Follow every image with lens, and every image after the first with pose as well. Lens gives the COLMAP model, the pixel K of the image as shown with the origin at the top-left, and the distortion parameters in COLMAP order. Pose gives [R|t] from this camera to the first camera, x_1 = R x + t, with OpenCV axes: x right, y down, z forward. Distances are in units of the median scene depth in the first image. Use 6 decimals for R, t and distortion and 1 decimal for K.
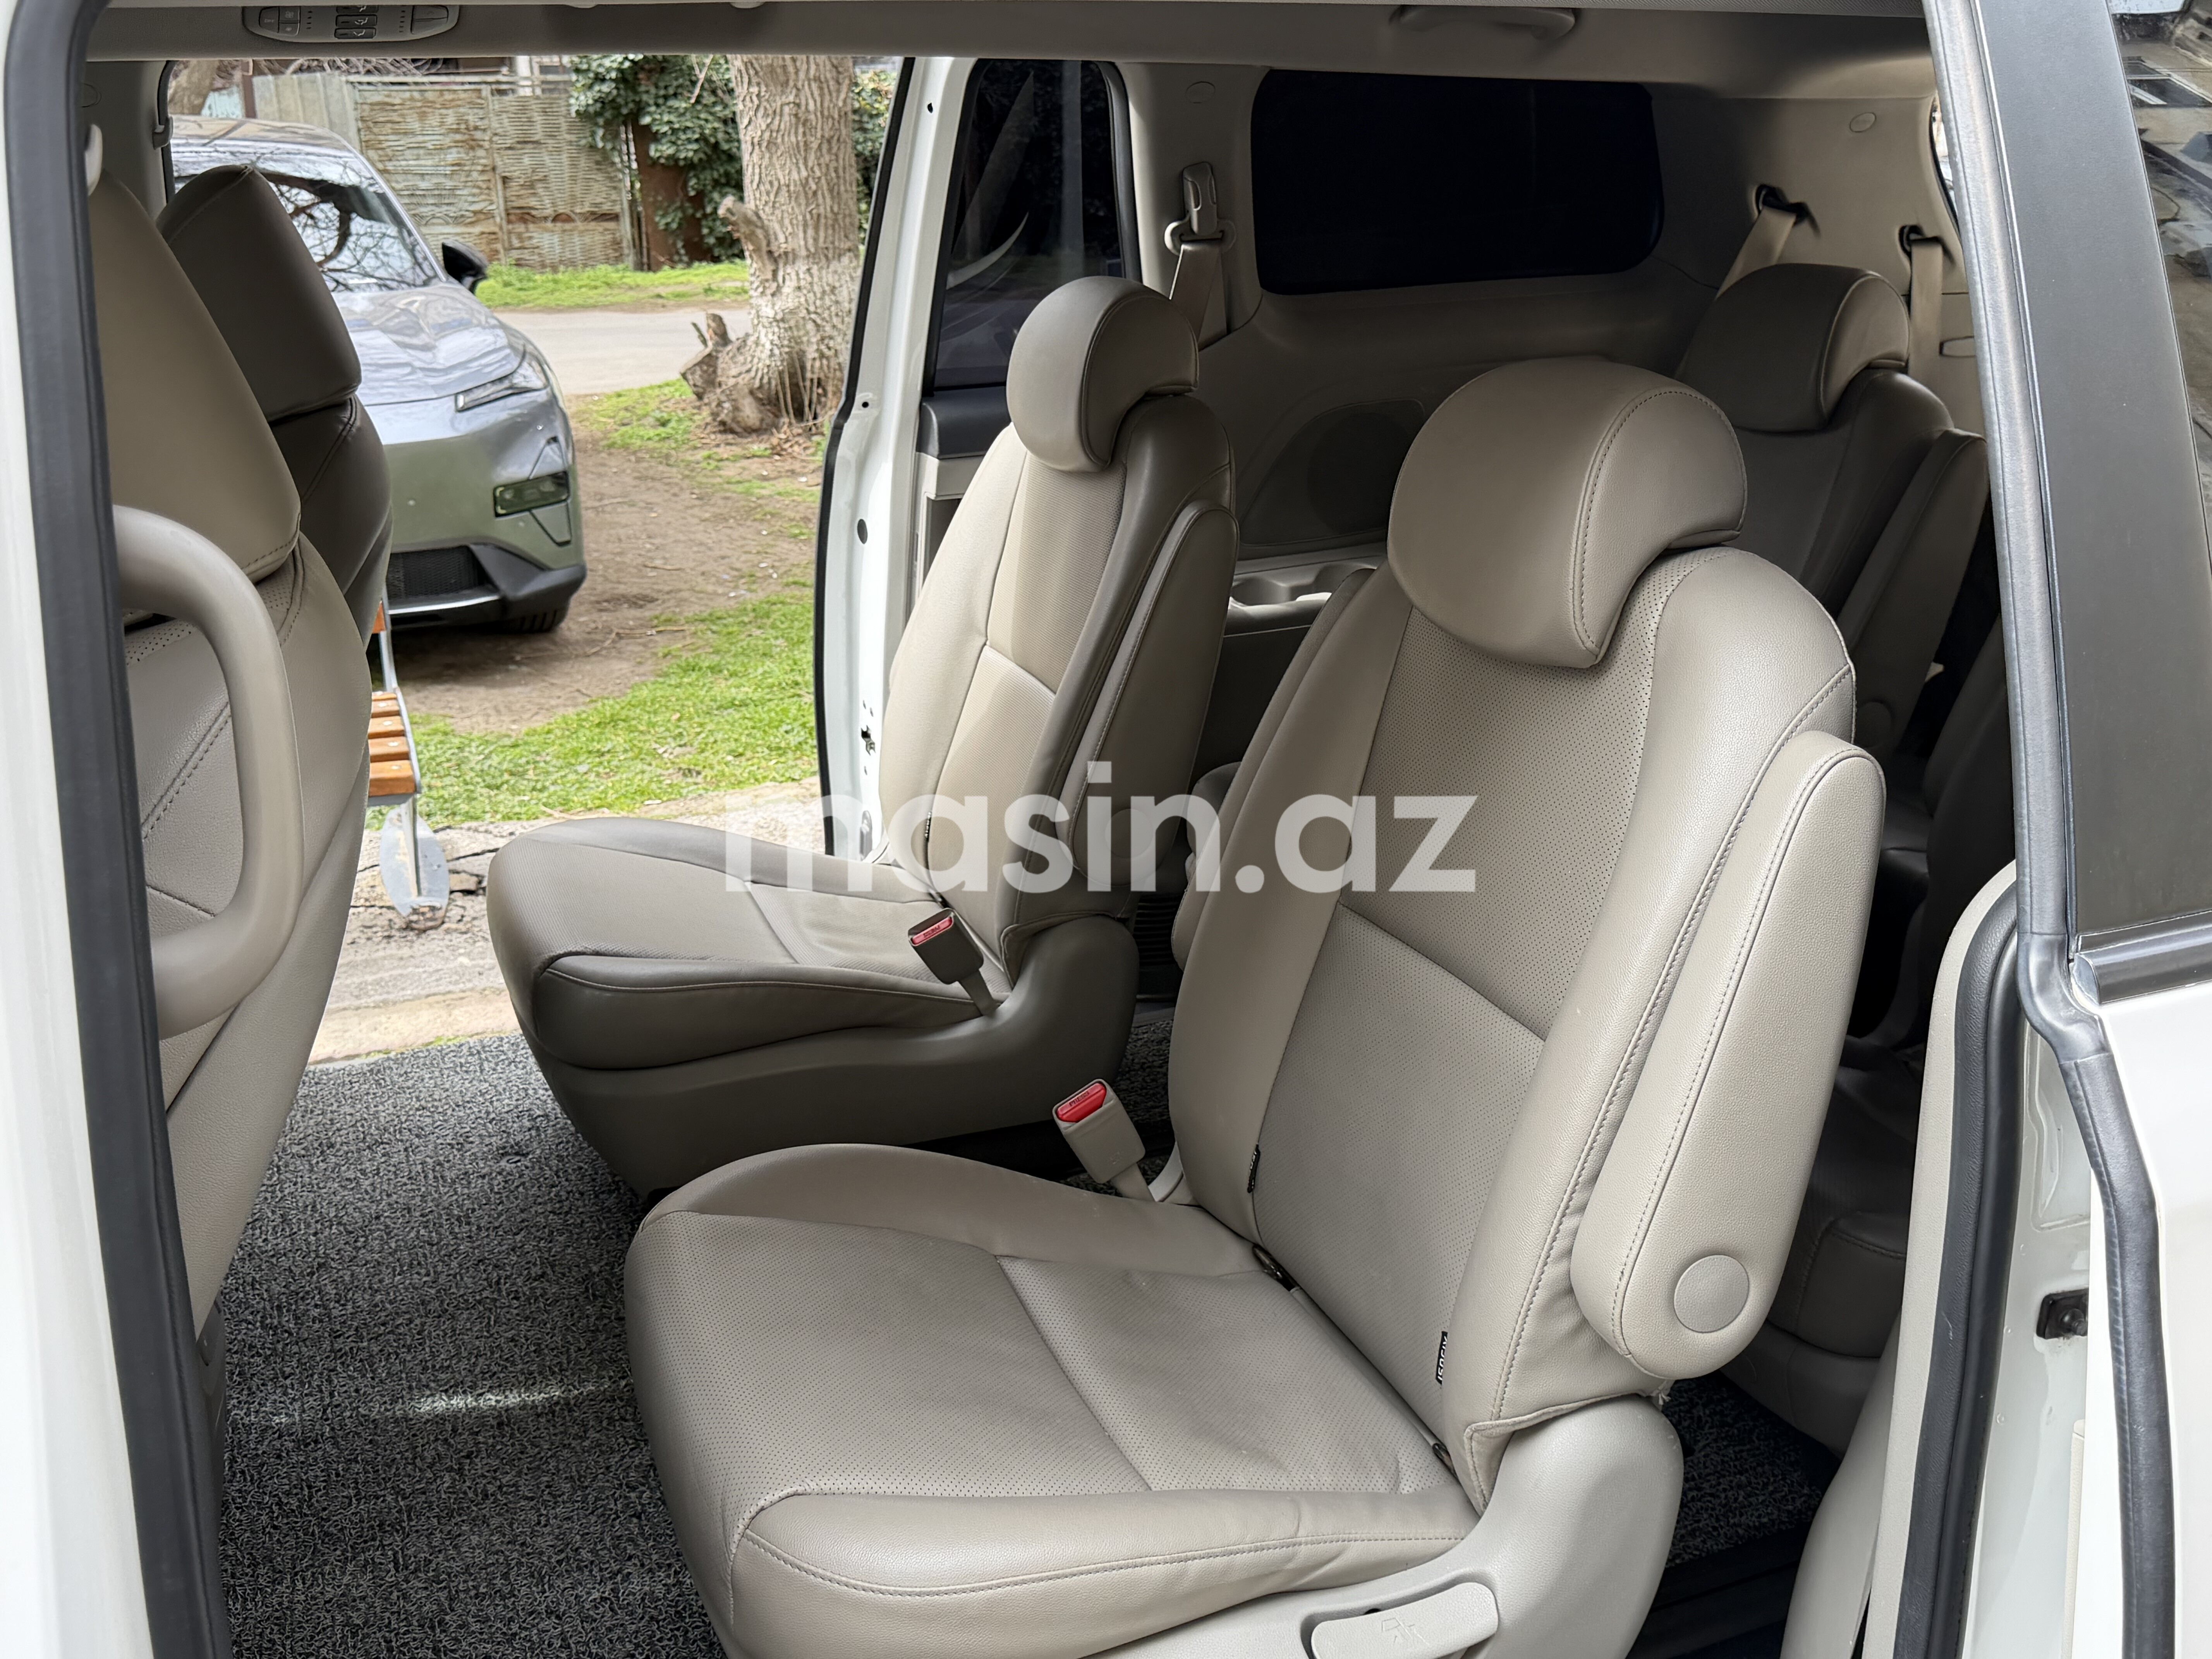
lens RADIAL K [[2170.2, 0, 1106.0], [0, 2170.2, 829.5], [0, 0, 1]] dist [0.230518, -0.461407]
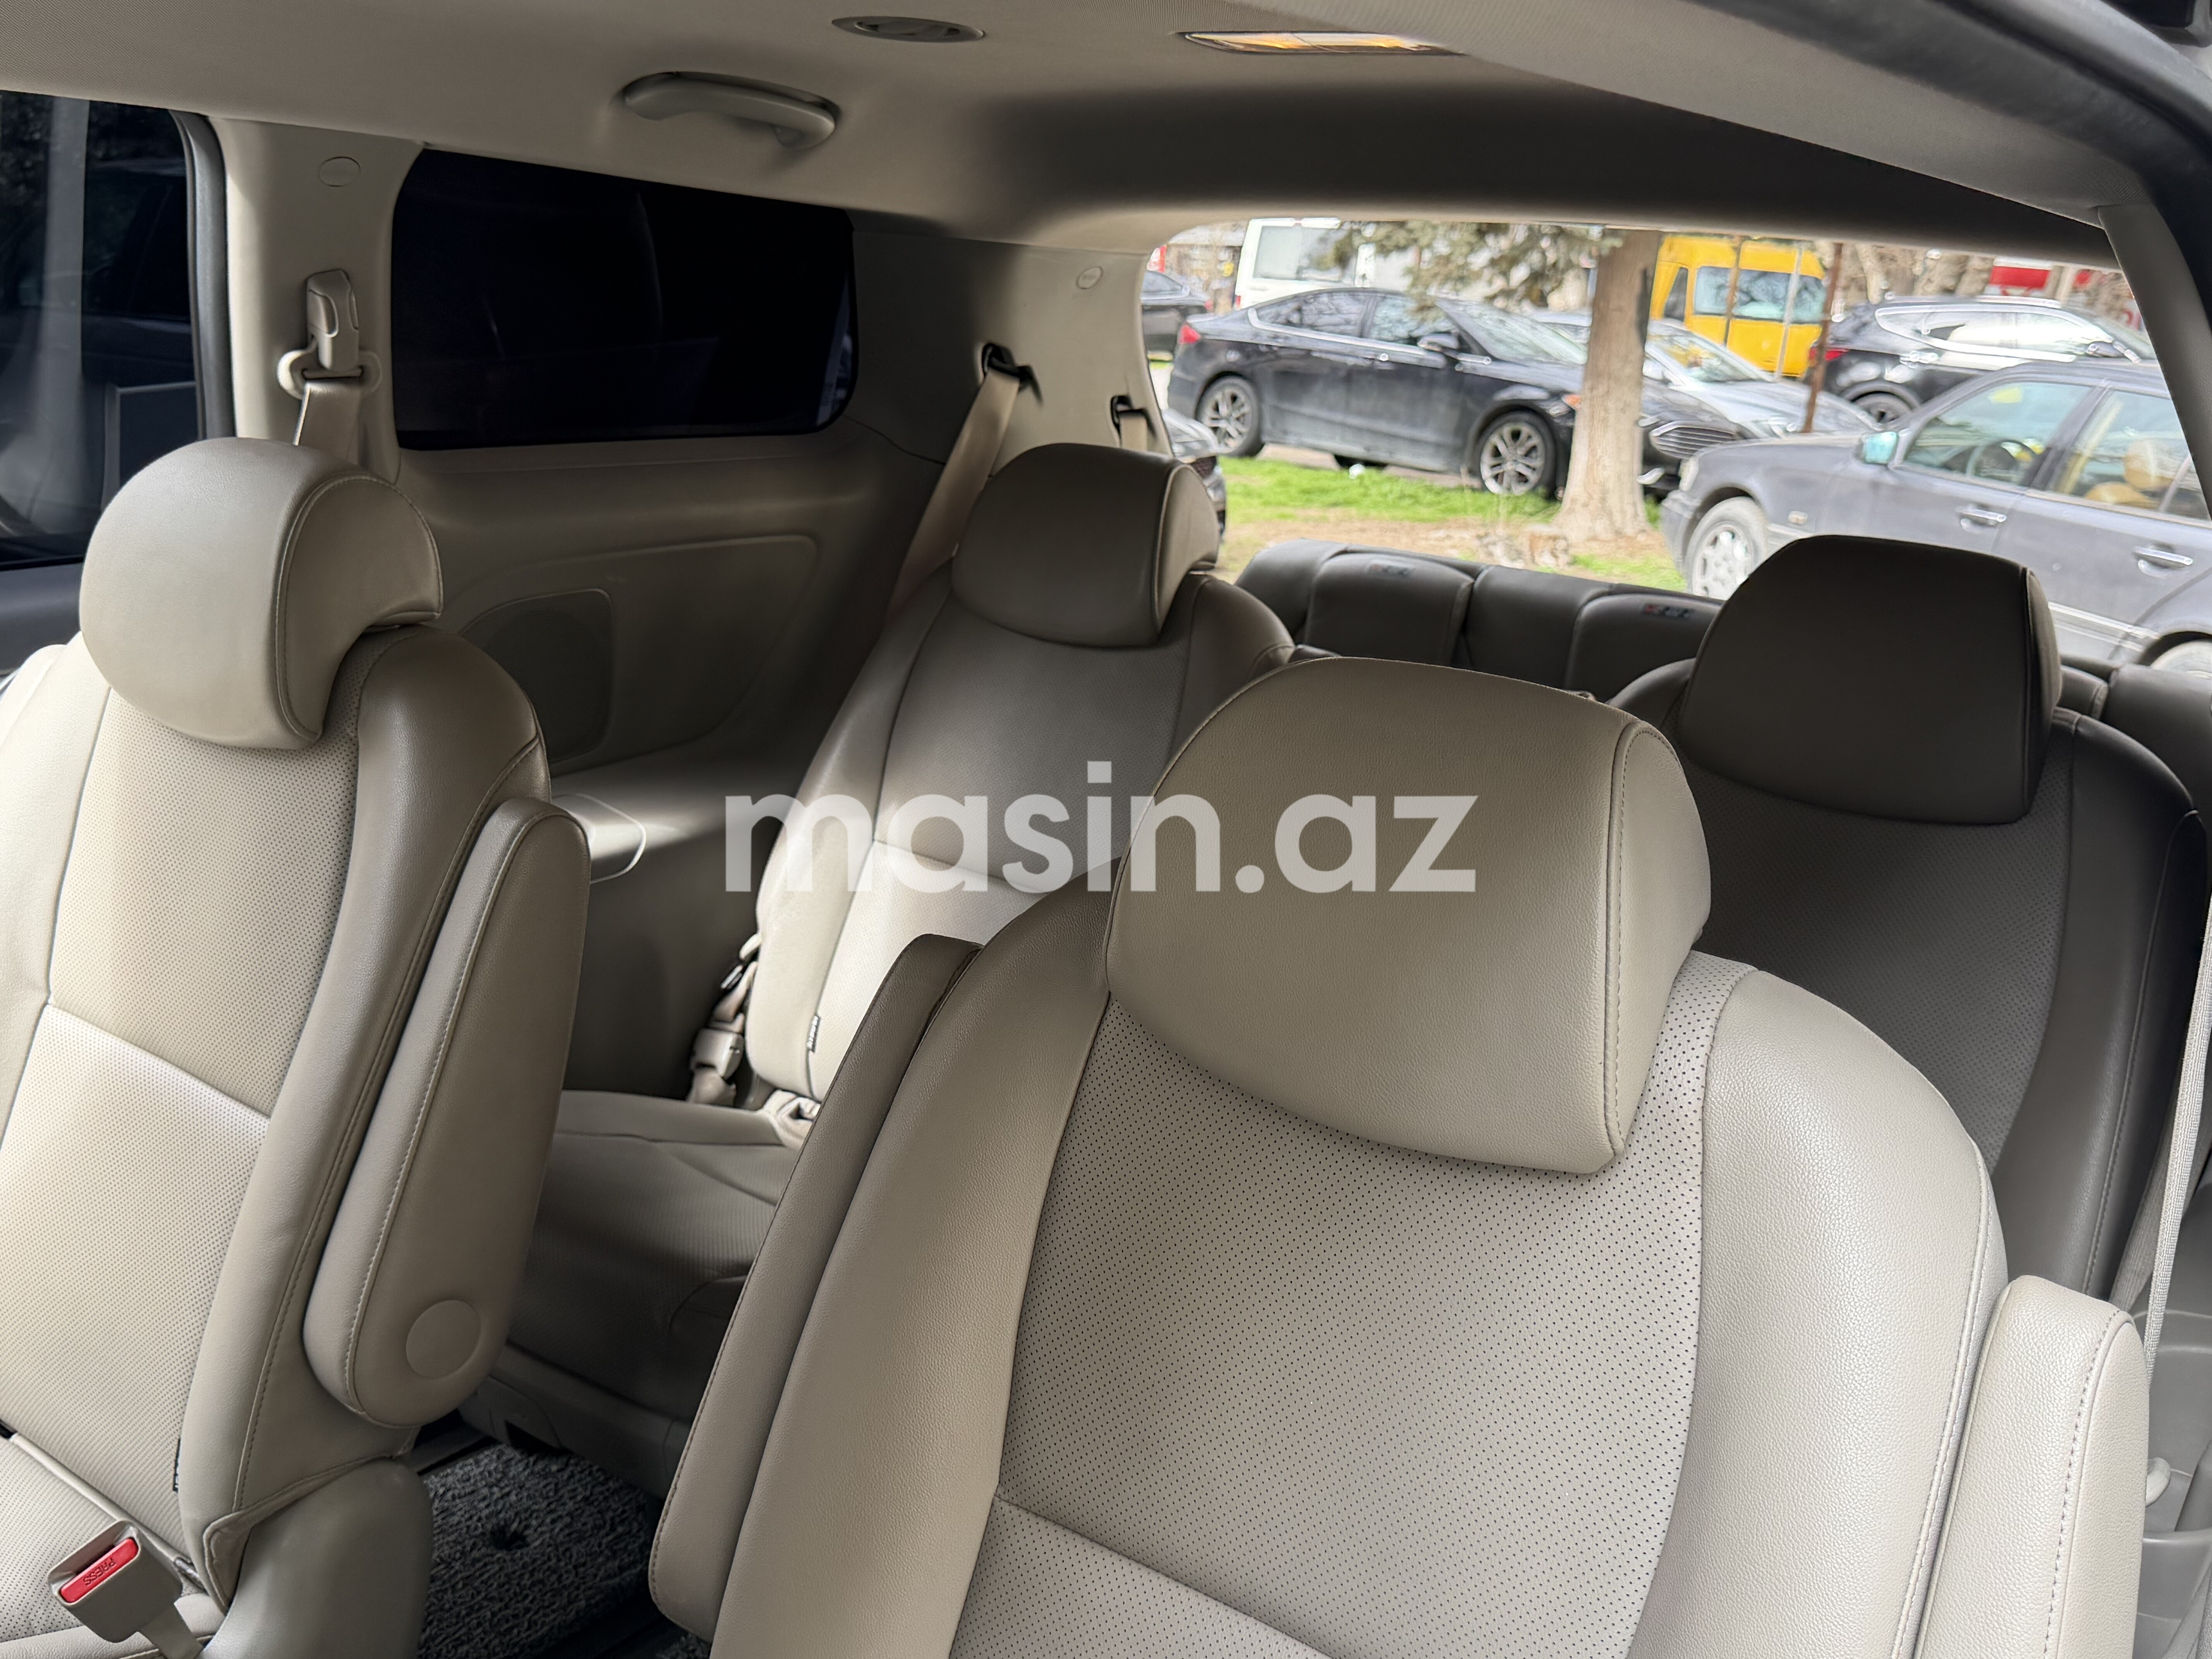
lens RADIAL K [[2170.2, 0, 1106.0], [0, 2170.2, 829.5], [0, 0, 1]] dist [0.230518, -0.461407]
pose [[0.849362, -0.073112, 0.522722, -0.125734], [0.089363, 0.995982, -0.005898, -0.103096], [-0.520190, 0.051722, 0.852483, 0.293998]]
